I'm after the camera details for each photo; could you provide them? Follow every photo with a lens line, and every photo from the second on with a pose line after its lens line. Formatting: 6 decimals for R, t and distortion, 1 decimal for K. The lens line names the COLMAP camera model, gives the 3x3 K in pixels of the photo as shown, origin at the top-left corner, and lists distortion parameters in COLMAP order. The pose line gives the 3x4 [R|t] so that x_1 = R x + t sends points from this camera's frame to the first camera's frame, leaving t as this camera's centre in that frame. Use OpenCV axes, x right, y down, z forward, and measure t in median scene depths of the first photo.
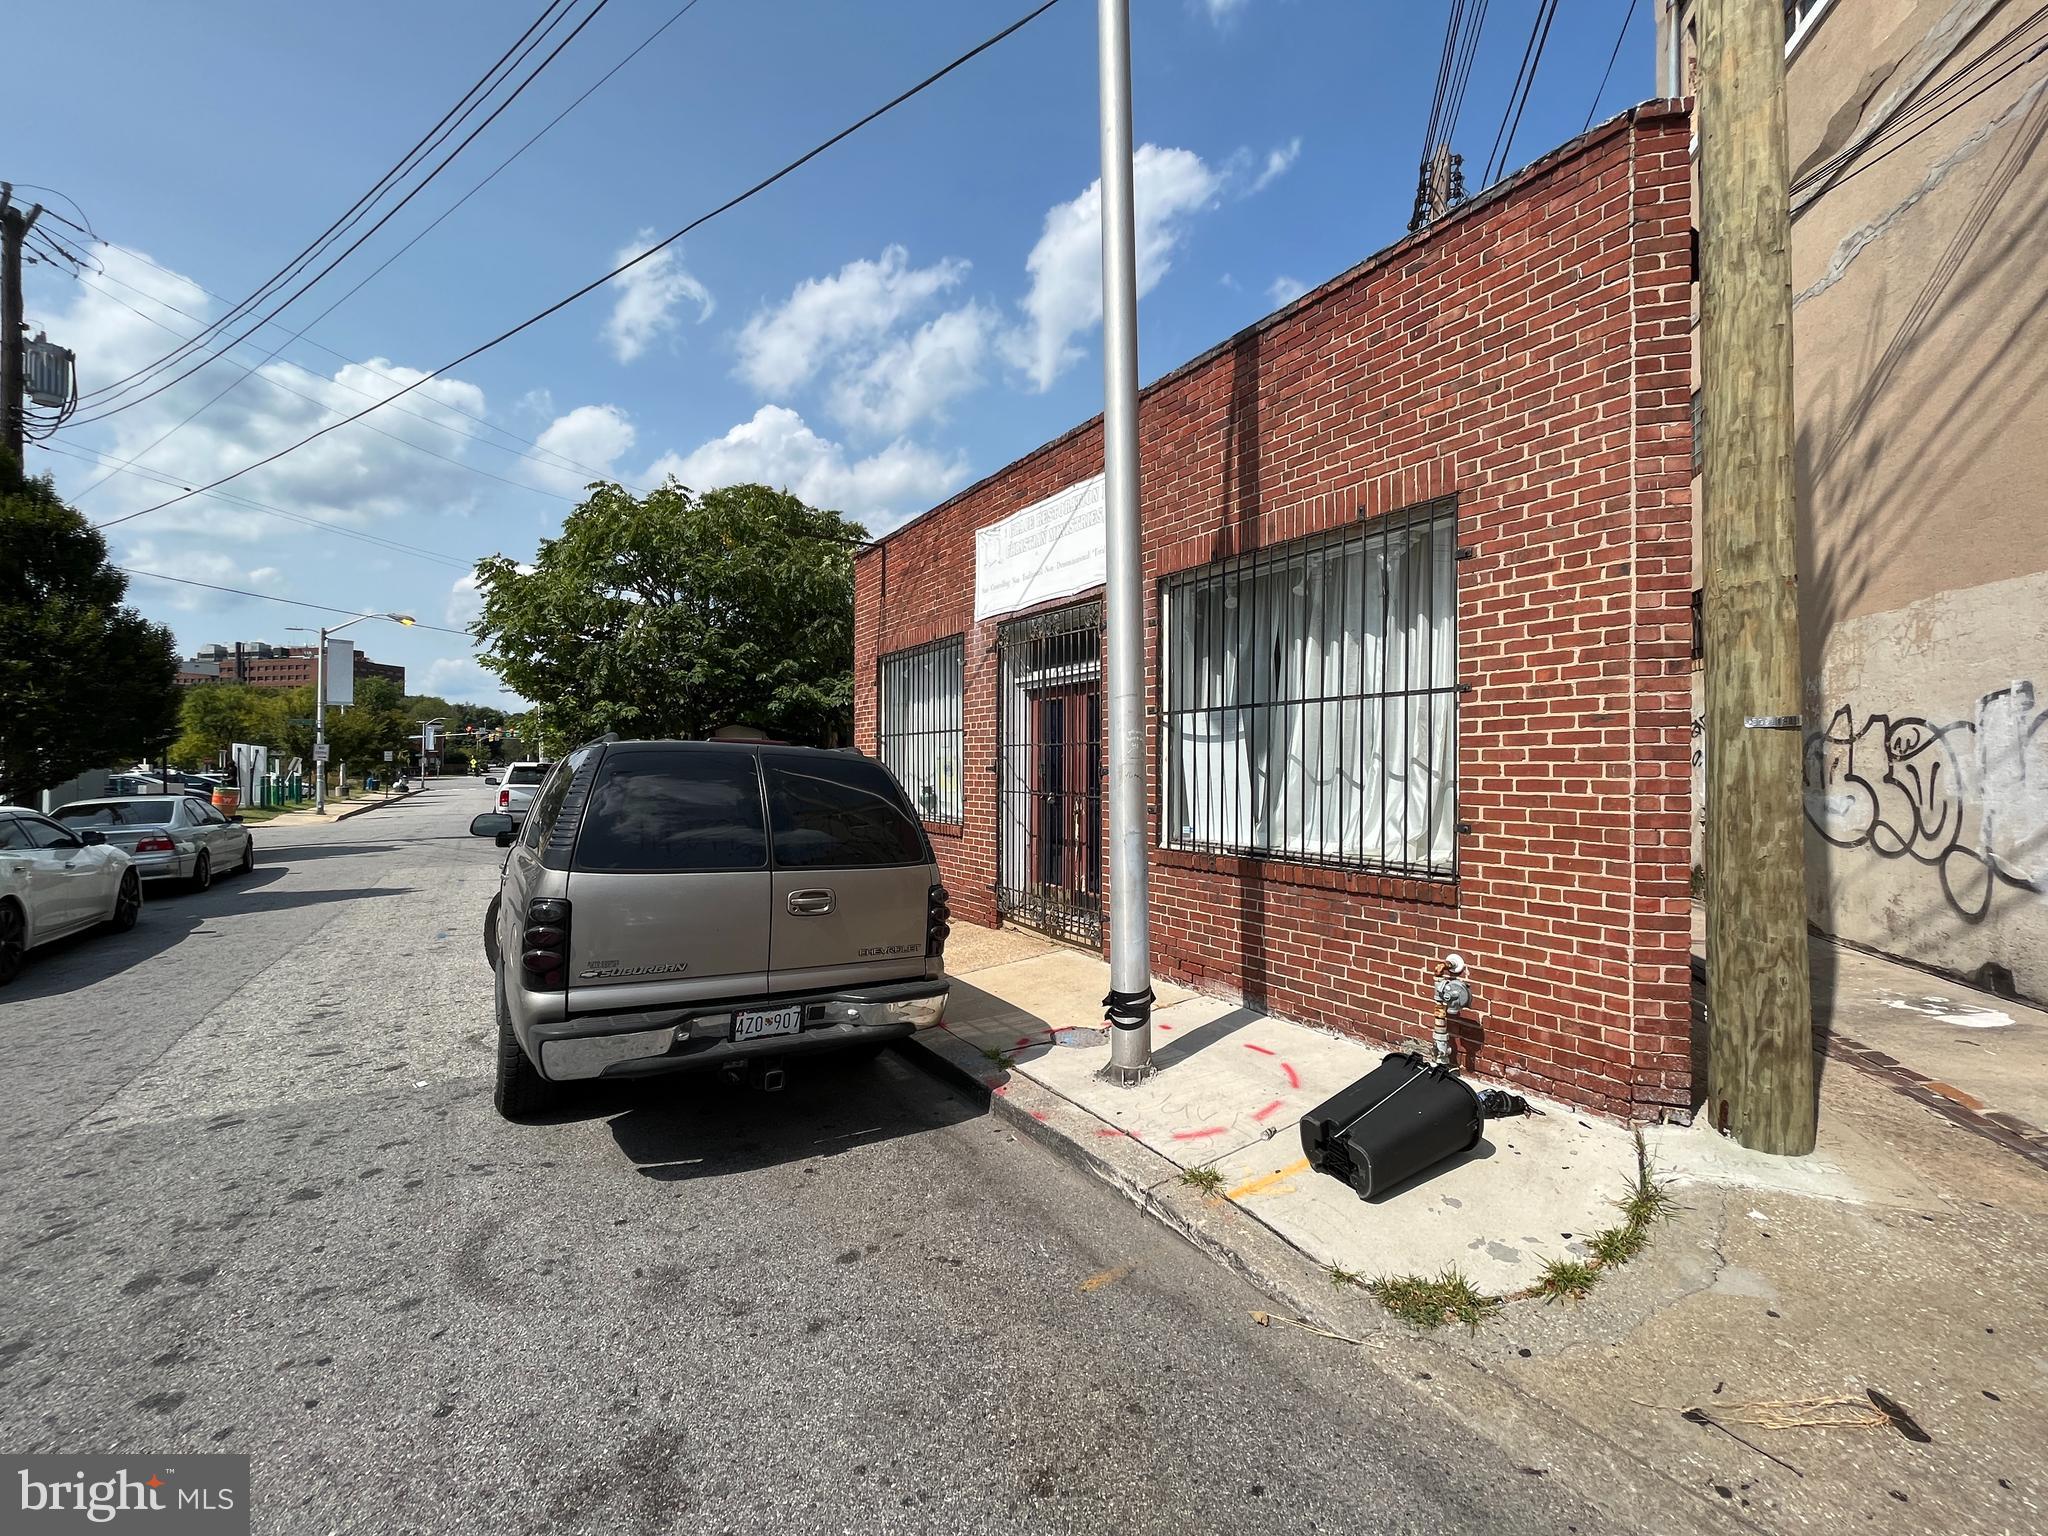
lens RADIAL K [[823.7, 0, 1028.4], [0, 823.7, 765.8], [0, 0, 1]] dist [-0.003032, -0.000615]
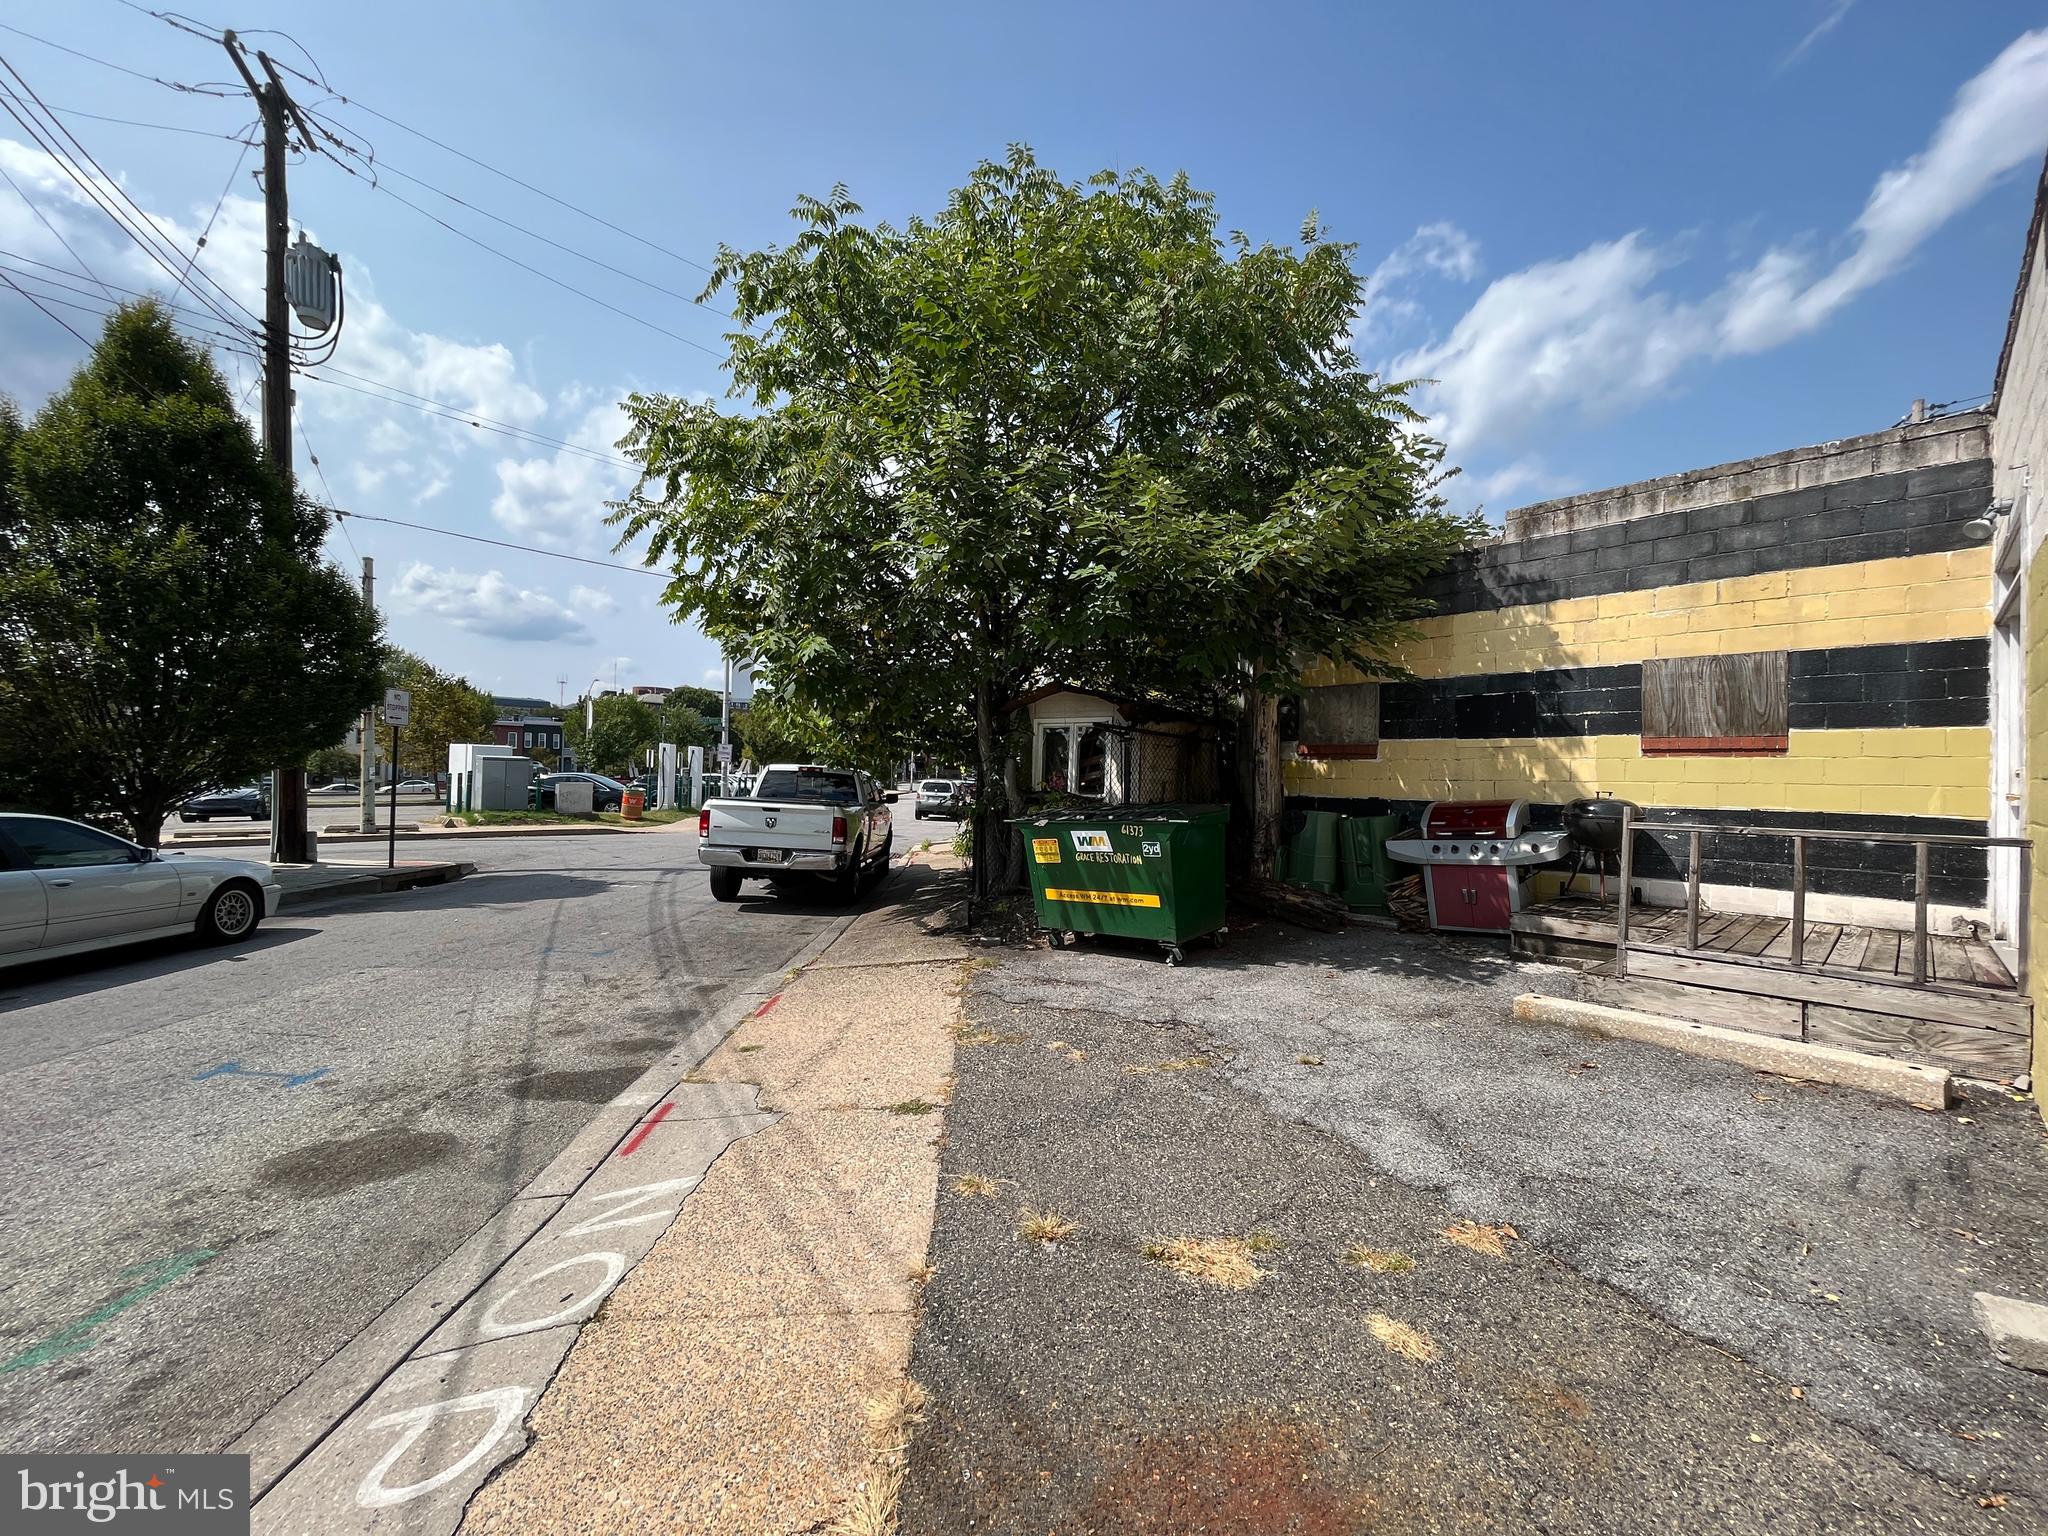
lens RADIAL K [[823.7, 0, 1028.4], [0, 823.7, 765.8], [0, 0, 1]] dist [-0.003032, -0.000615]
pose [[0.860558, 0.006133, -0.509315, -0.299102], [-0.012349, 0.999885, -0.008826, -0.004614], [0.509202, 0.013885, 0.860535, 1.422643]]
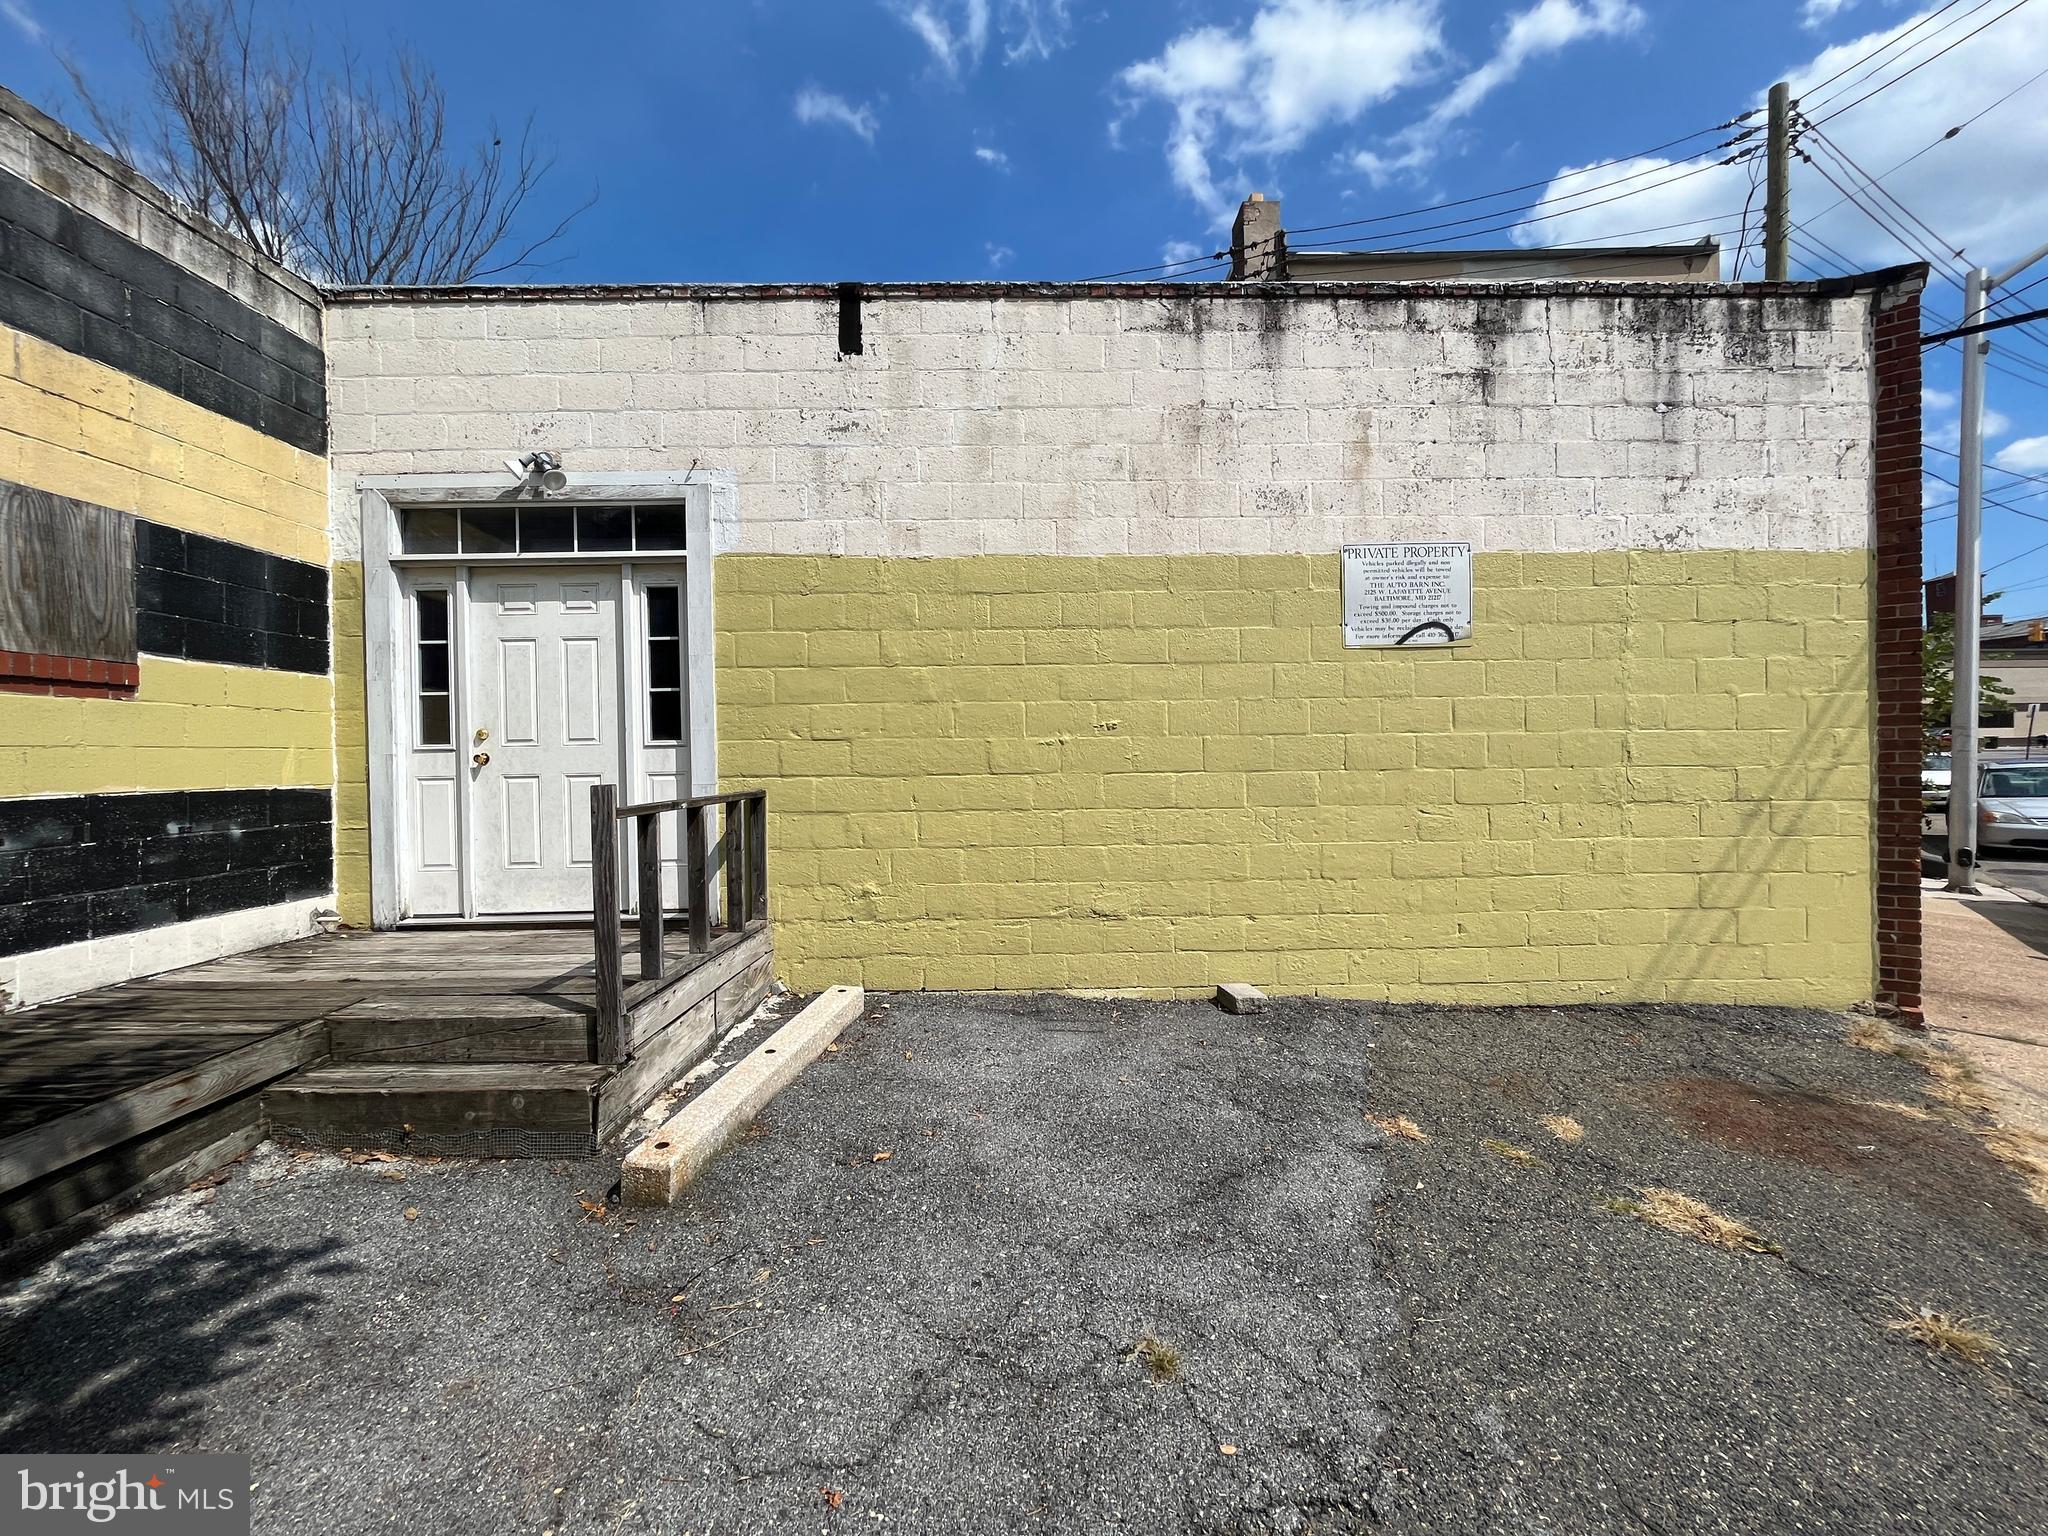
lens RADIAL K [[823.7, 0, 1028.4], [0, 823.7, 765.8], [0, 0, 1]] dist [-0.003032, -0.000615]
pose [[-0.290092, -0.014841, 0.956884, -0.661821], [0.002472, 0.999865, 0.016256, 0.001145], [-0.956996, 0.007081, -0.290016, 2.142902]]
